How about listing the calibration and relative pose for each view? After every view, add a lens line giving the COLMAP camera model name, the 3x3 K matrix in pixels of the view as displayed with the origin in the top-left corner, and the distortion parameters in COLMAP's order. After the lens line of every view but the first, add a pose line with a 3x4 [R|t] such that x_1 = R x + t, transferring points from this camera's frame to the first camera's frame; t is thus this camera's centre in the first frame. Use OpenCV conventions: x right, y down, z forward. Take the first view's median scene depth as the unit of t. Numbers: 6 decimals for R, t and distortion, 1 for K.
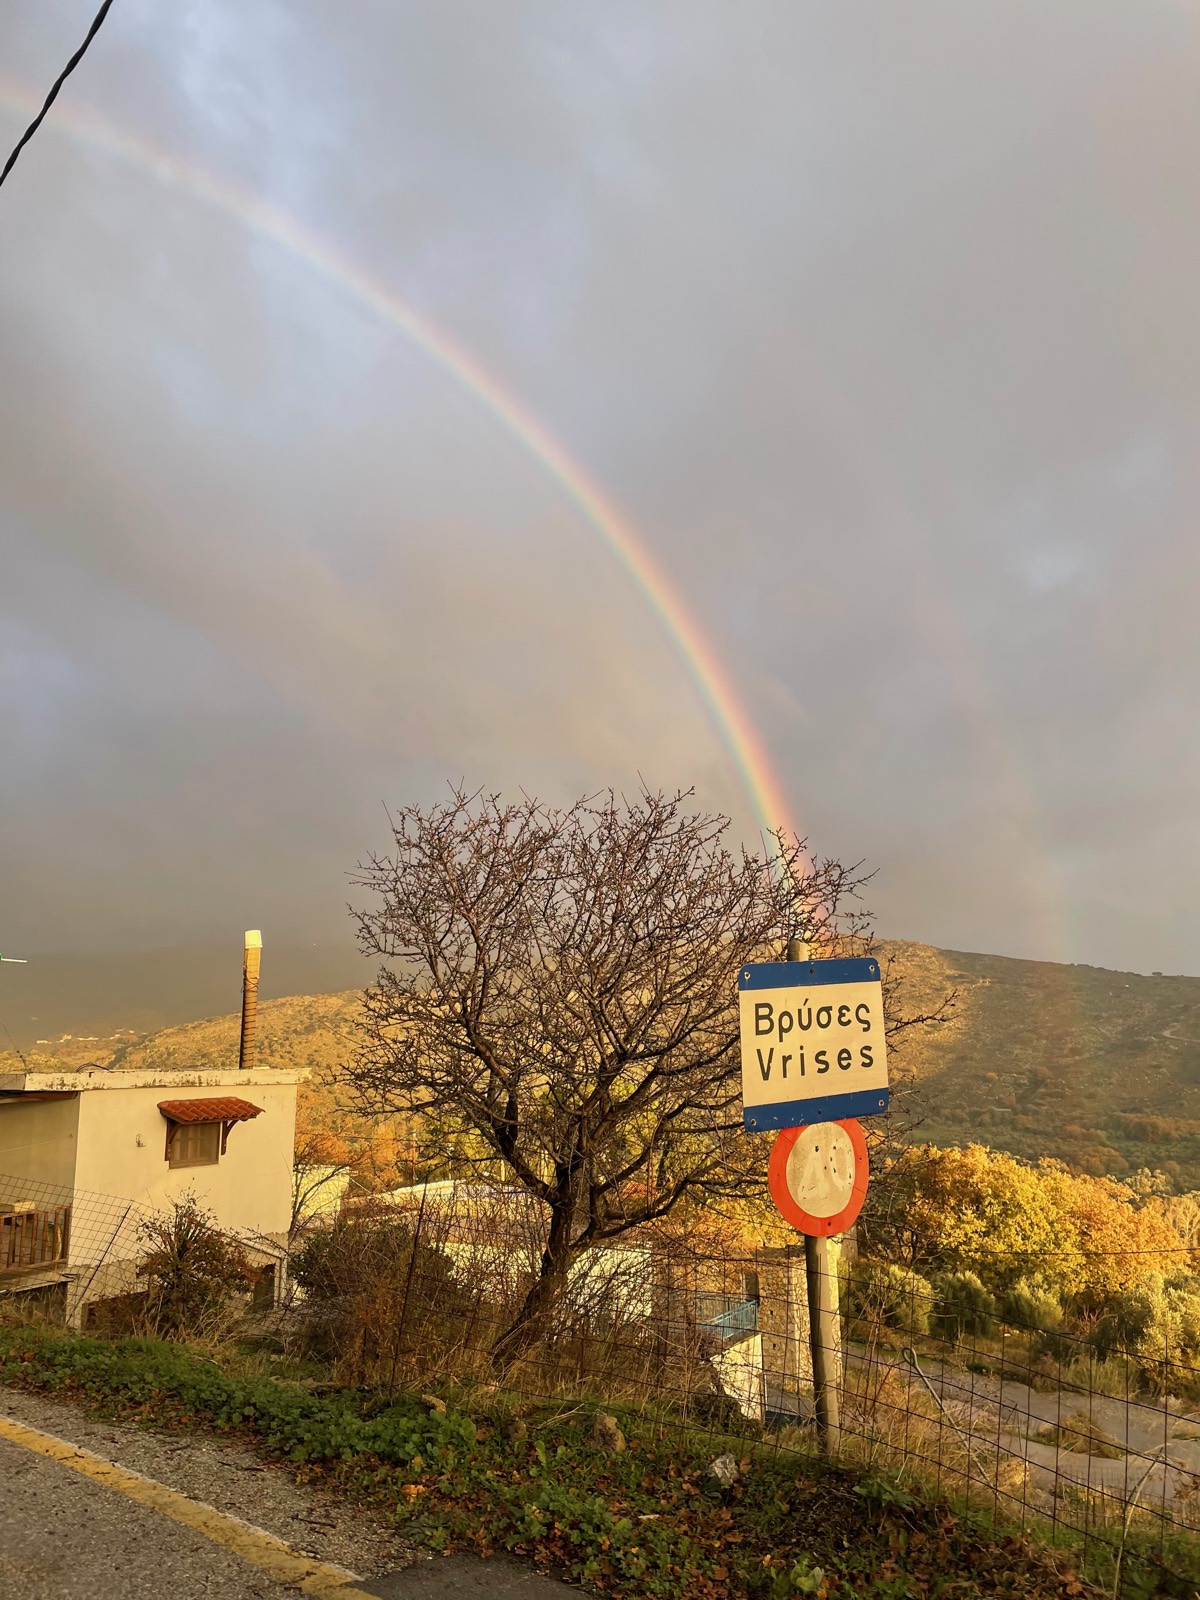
lens RADIAL K [[1252.9, 0, 600.0], [0, 1252.9, 800.0], [0, 0, 1]] dist [0.086096, -0.132800]
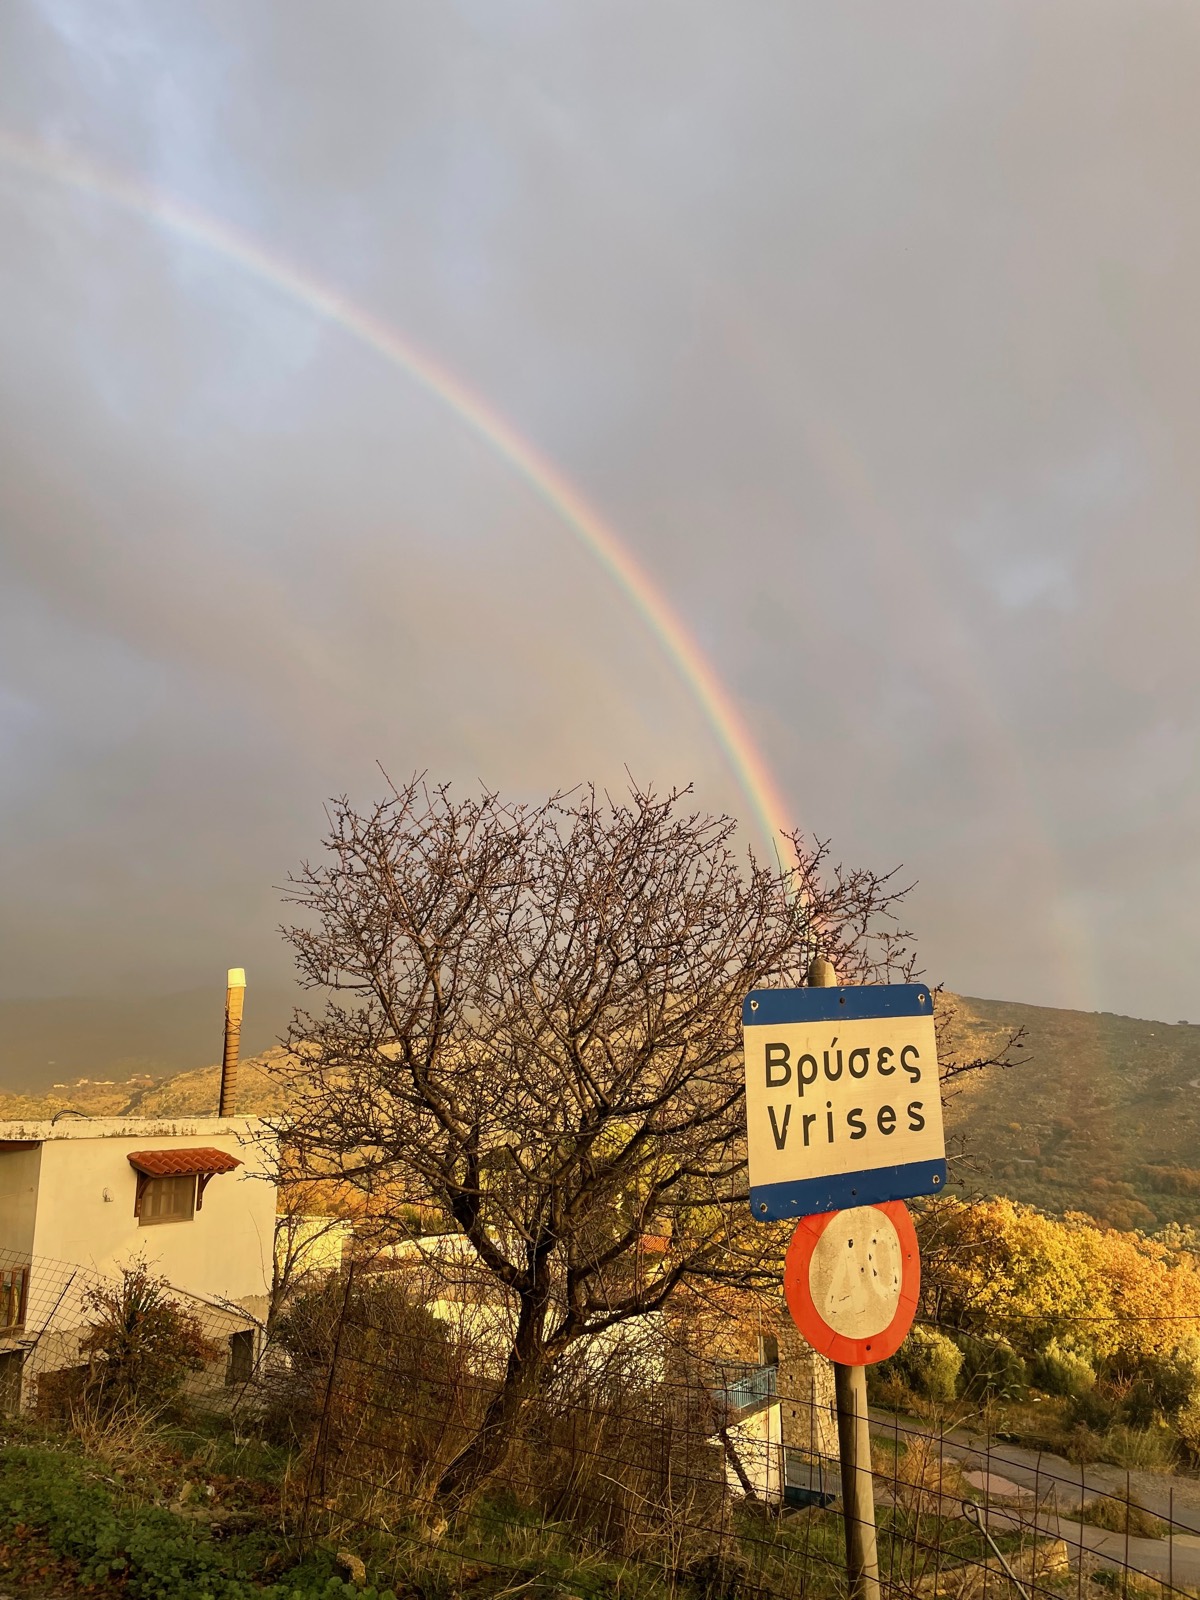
lens RADIAL K [[1213.2, 0, 600.0], [0, 1213.2, 800.0], [0, 0, 1]] dist [0.078971, -0.121487]
pose [[0.999830, 0.001153, -0.018398, 0.015940], [-0.001929, 0.999107, -0.042219, 0.020069], [0.018333, 0.042248, 0.998939, 0.112846]]
